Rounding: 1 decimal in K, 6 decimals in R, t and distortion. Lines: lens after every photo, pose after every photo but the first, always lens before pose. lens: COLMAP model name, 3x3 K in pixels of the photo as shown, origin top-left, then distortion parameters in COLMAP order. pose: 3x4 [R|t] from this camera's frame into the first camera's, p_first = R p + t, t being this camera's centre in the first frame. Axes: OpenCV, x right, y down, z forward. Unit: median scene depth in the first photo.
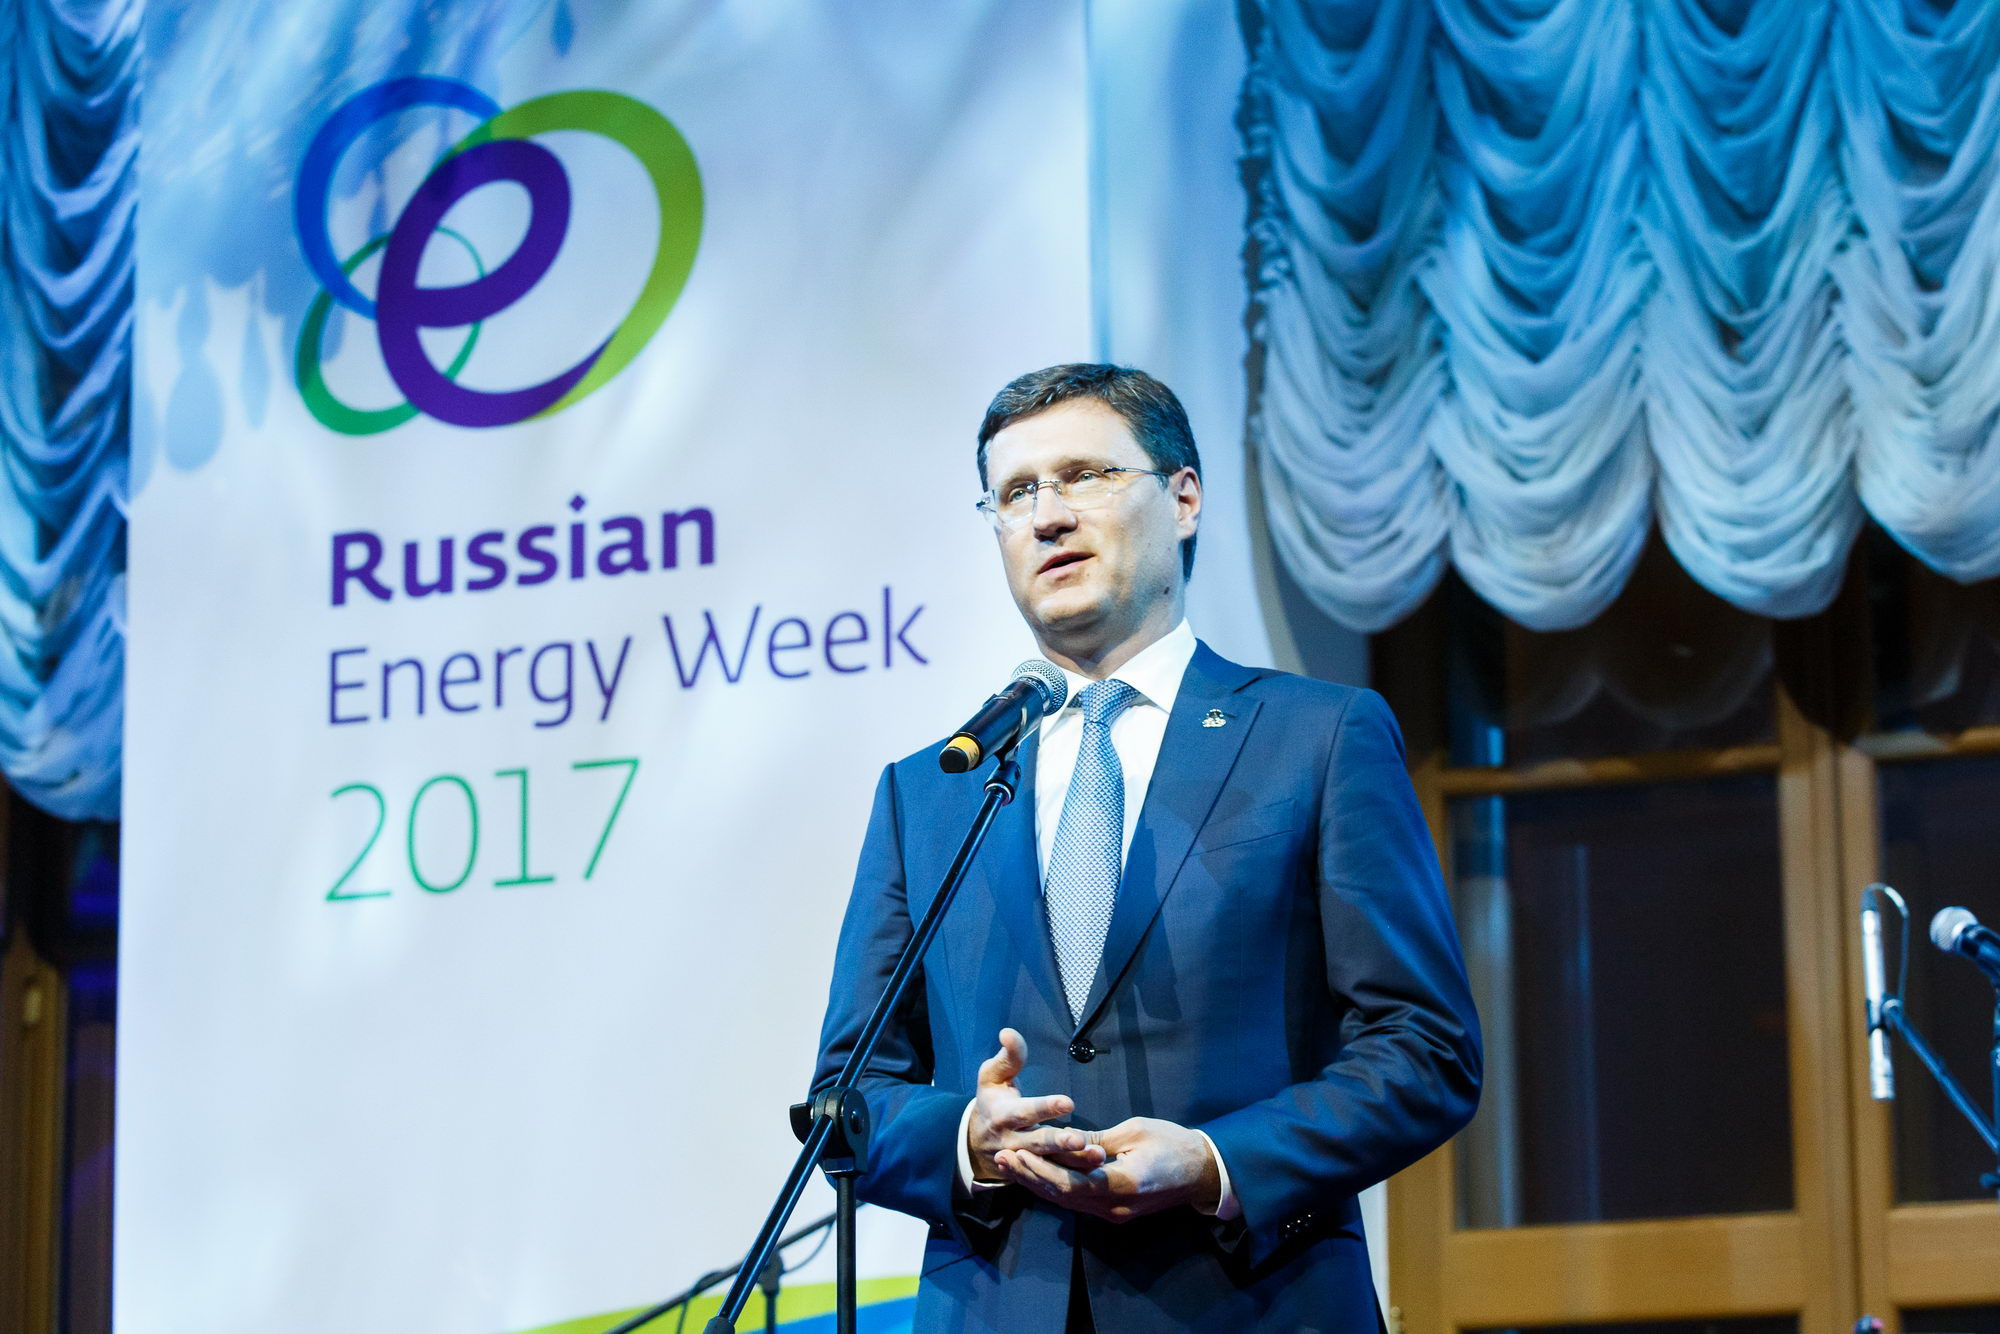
lens RADIAL K [[5165.5, 0, 1165.6], [0, 5165.5, 657.6], [0, 0, 1]] dist [-0.173121, 0.054016]
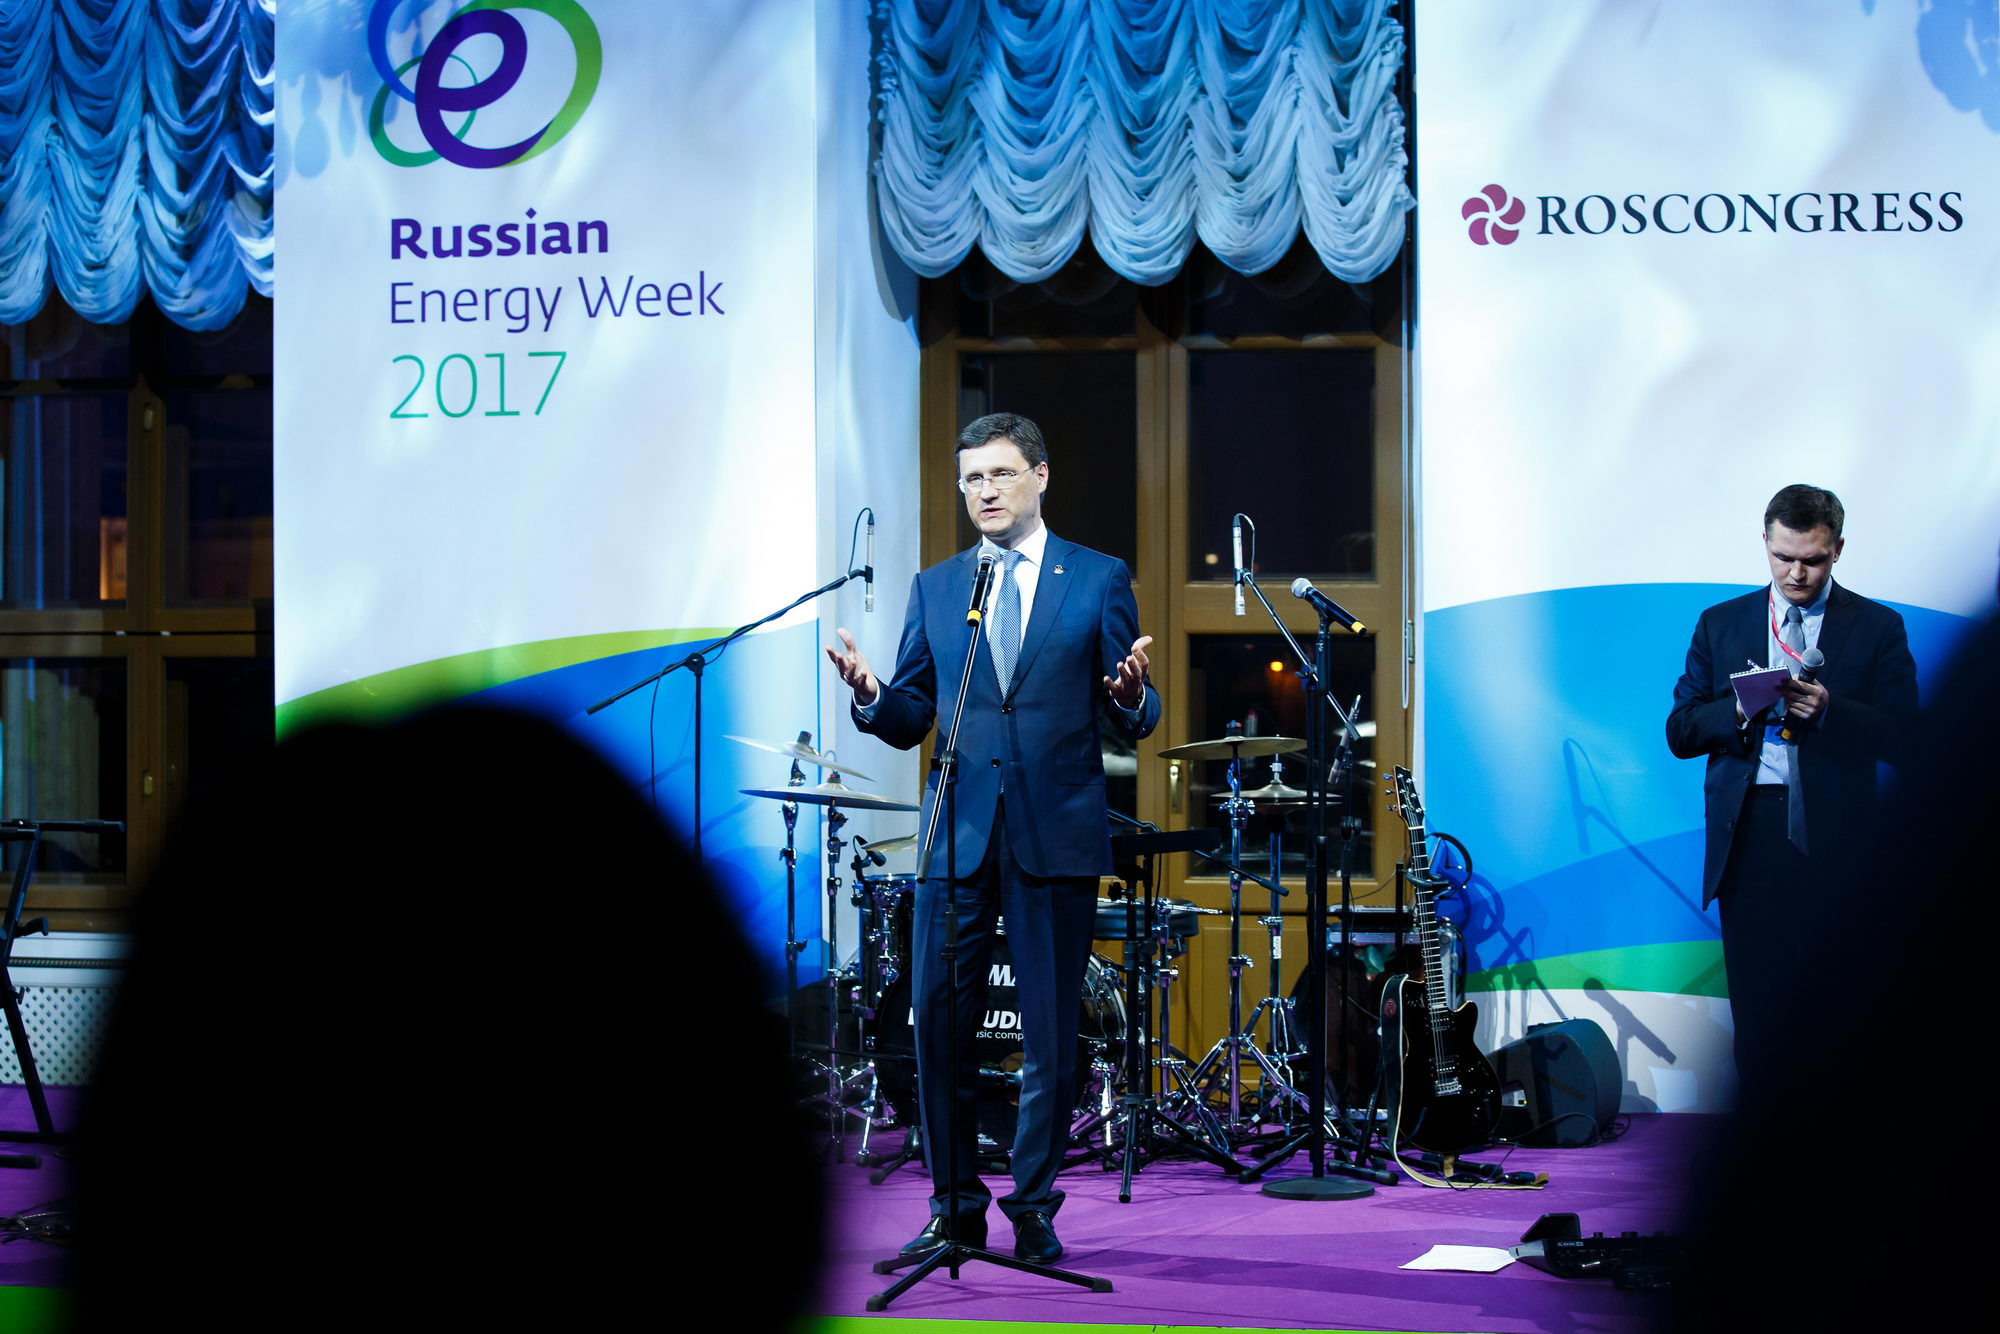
lens RADIAL K [[4181.8, 0, 1000.0], [0, 4181.8, 667.0], [0, 0, 1]] dist [-0.295696, -0.085016]
pose [[0.985990, 0.013212, 0.166280, -0.194736], [-0.050822, 0.973257, 0.224025, -0.217016], [-0.158874, -0.229337, 0.960293, -0.526338]]
